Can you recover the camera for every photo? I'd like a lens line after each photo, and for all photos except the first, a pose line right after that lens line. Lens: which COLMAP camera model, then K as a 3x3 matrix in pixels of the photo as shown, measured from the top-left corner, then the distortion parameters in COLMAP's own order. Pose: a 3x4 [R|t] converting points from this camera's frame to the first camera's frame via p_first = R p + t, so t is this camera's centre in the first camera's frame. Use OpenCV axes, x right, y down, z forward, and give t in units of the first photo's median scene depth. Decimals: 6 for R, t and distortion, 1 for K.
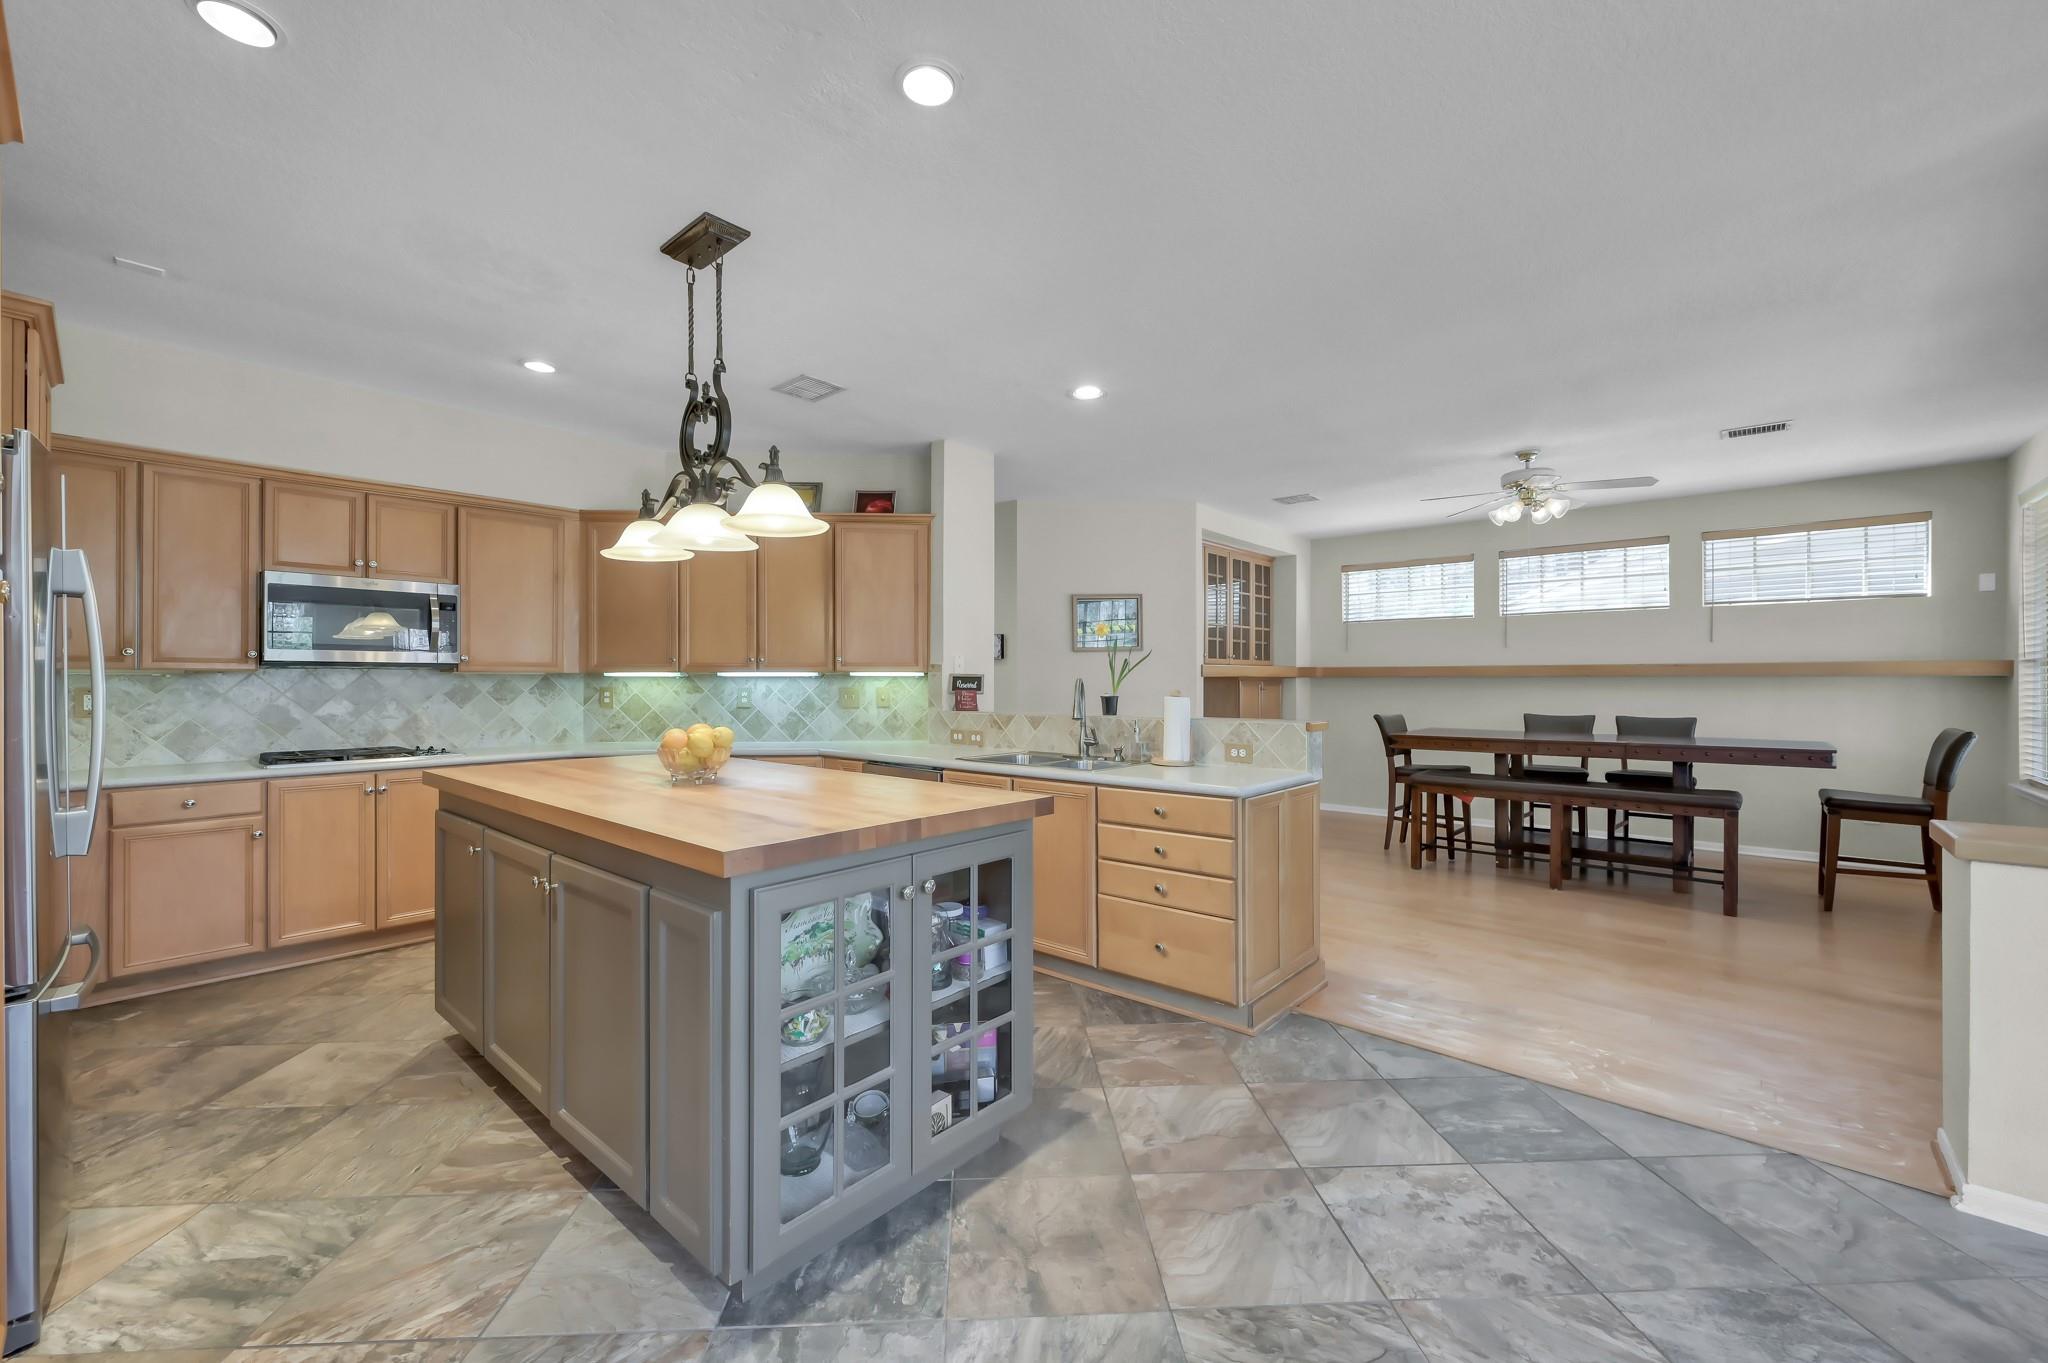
lens RADIAL K [[815.7, 0, 1012.2], [0, 815.7, 674.0], [0, 0, 1]] dist [0.000711, -0.000085]
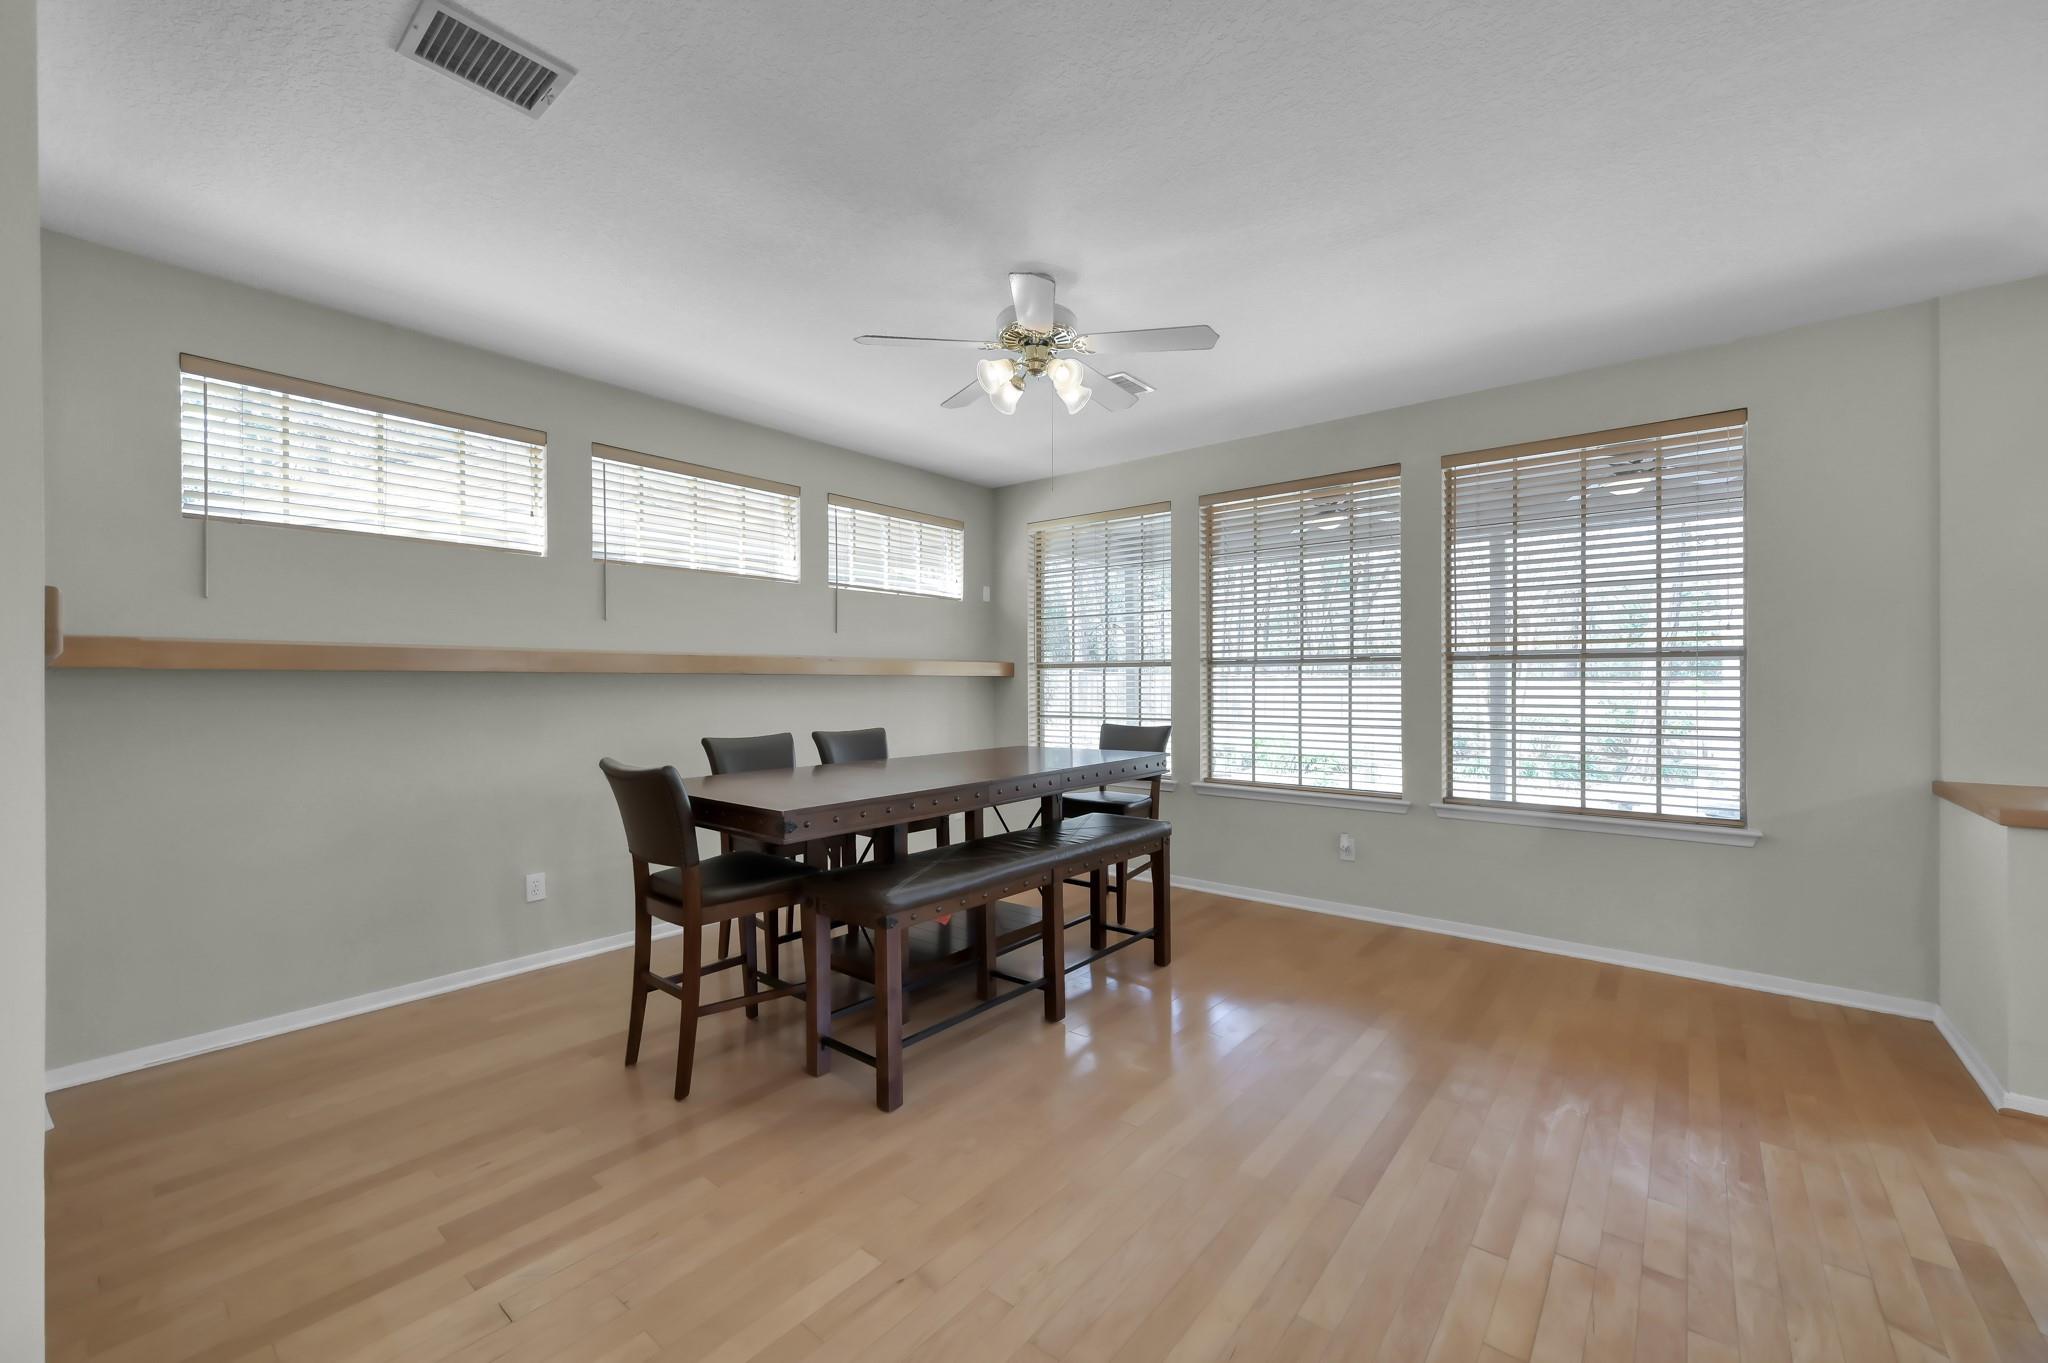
lens RADIAL K [[815.7, 0, 1027.7], [0, 815.7, 688.1], [0, 0, 1]] dist [0.000711, -0.000085]
pose [[-0.043998, -0.006534, 0.999010, 0.070252], [-0.008844, 0.999942, 0.006150, 0.012899], [-0.998992, -0.008565, -0.044054, 1.171685]]
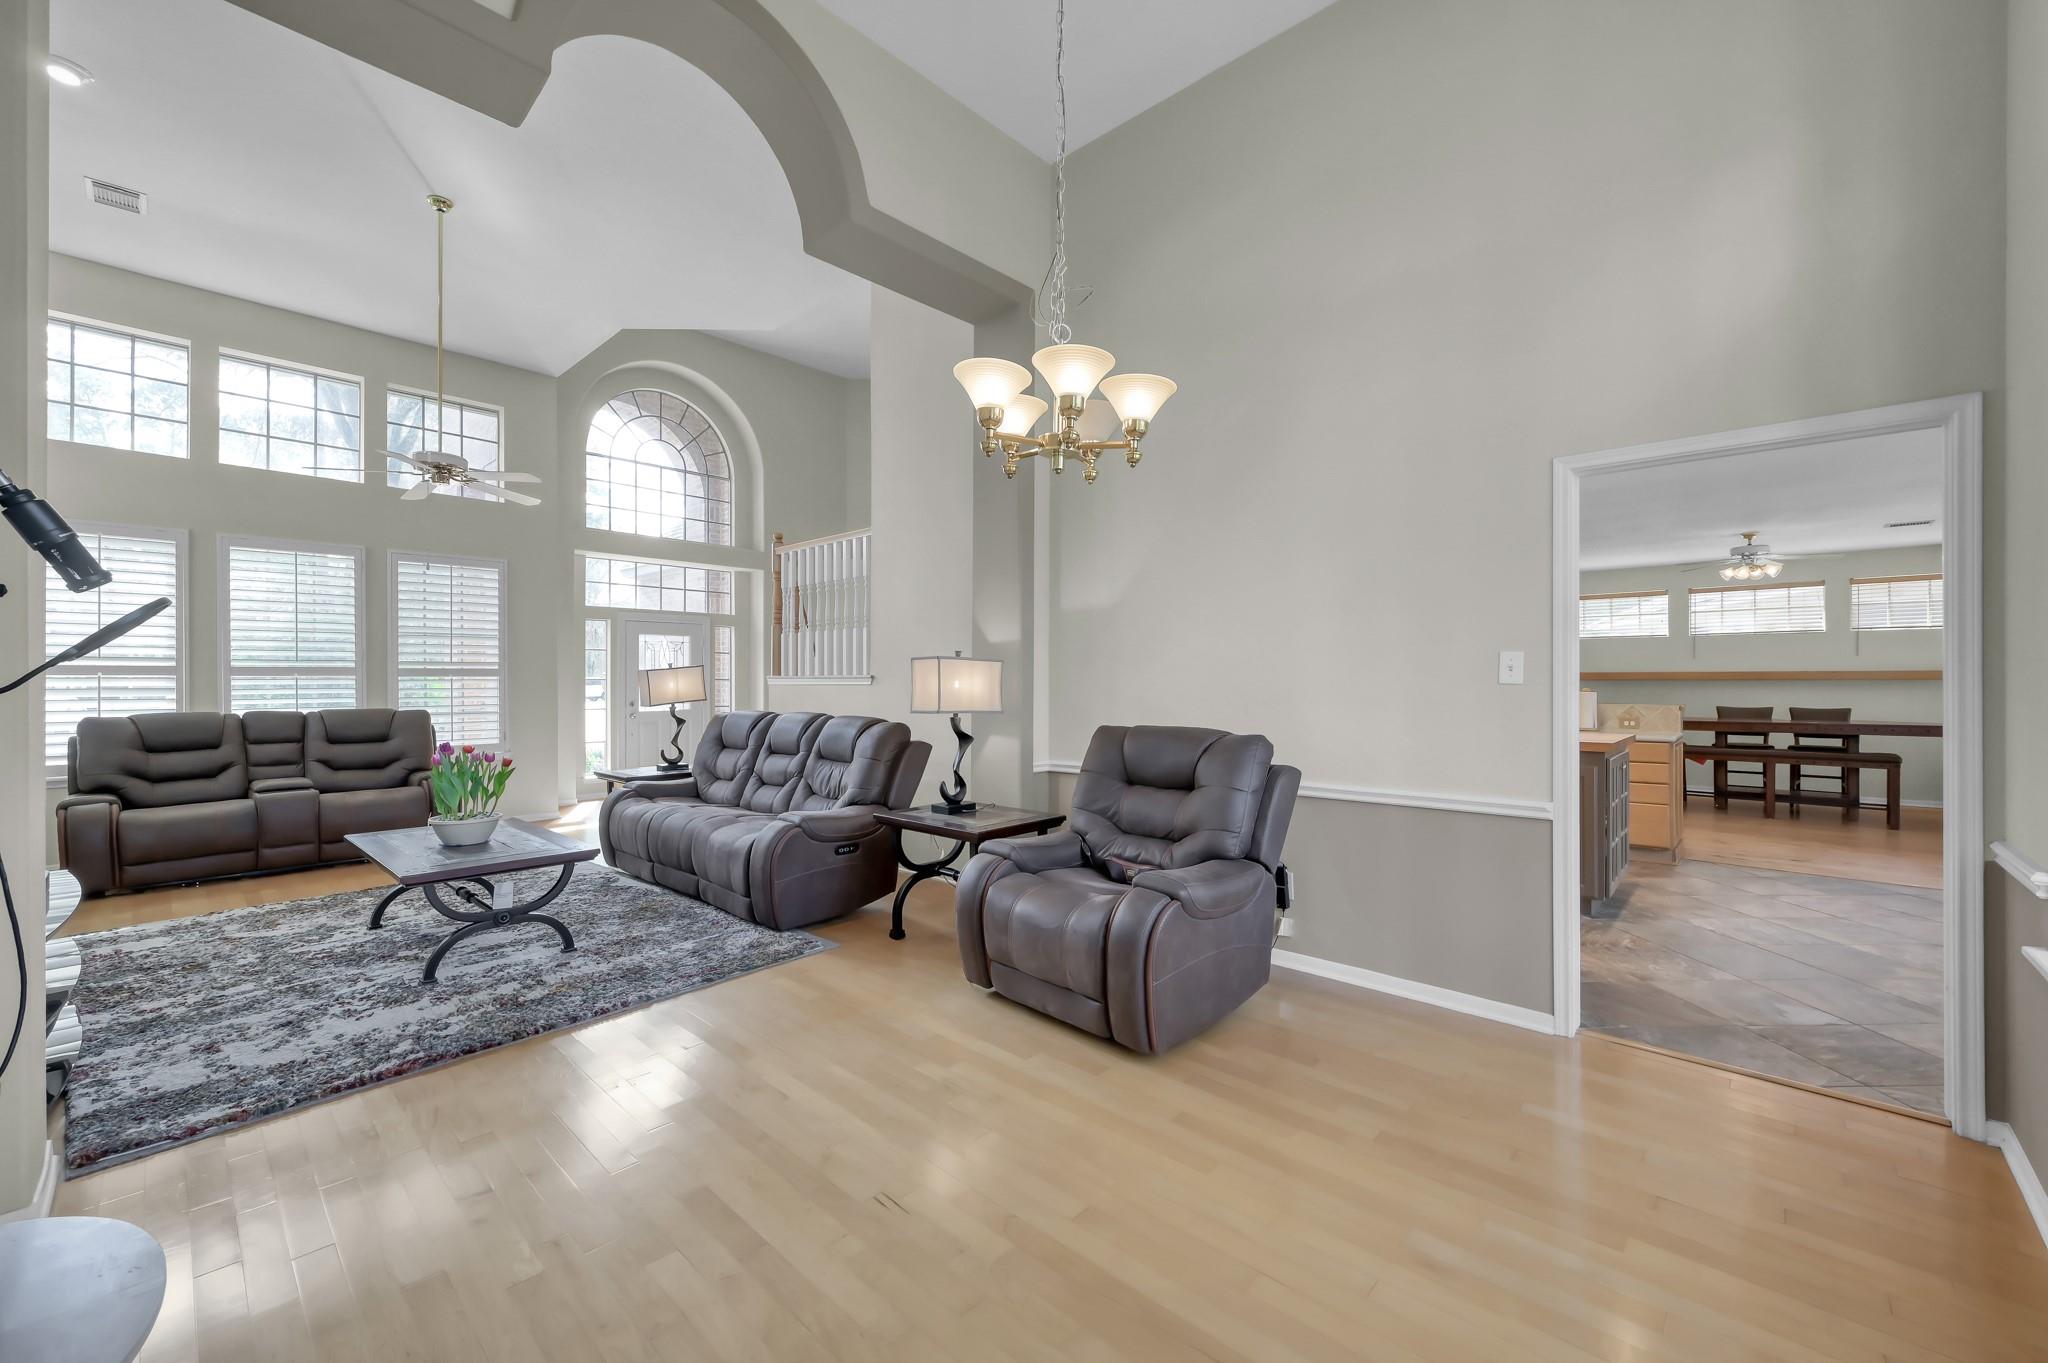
lens RADIAL K [[815.7, 0, 1013.1], [0, 815.7, 689.9], [0, 0, 1]] dist [0.000711, -0.000085]
pose [[0.999656, -0.000837, -0.026199, -0.815952], [0.001335, 0.999819, 0.018990, -0.010927], [0.026178, -0.019018, 0.999476, -0.657527]]
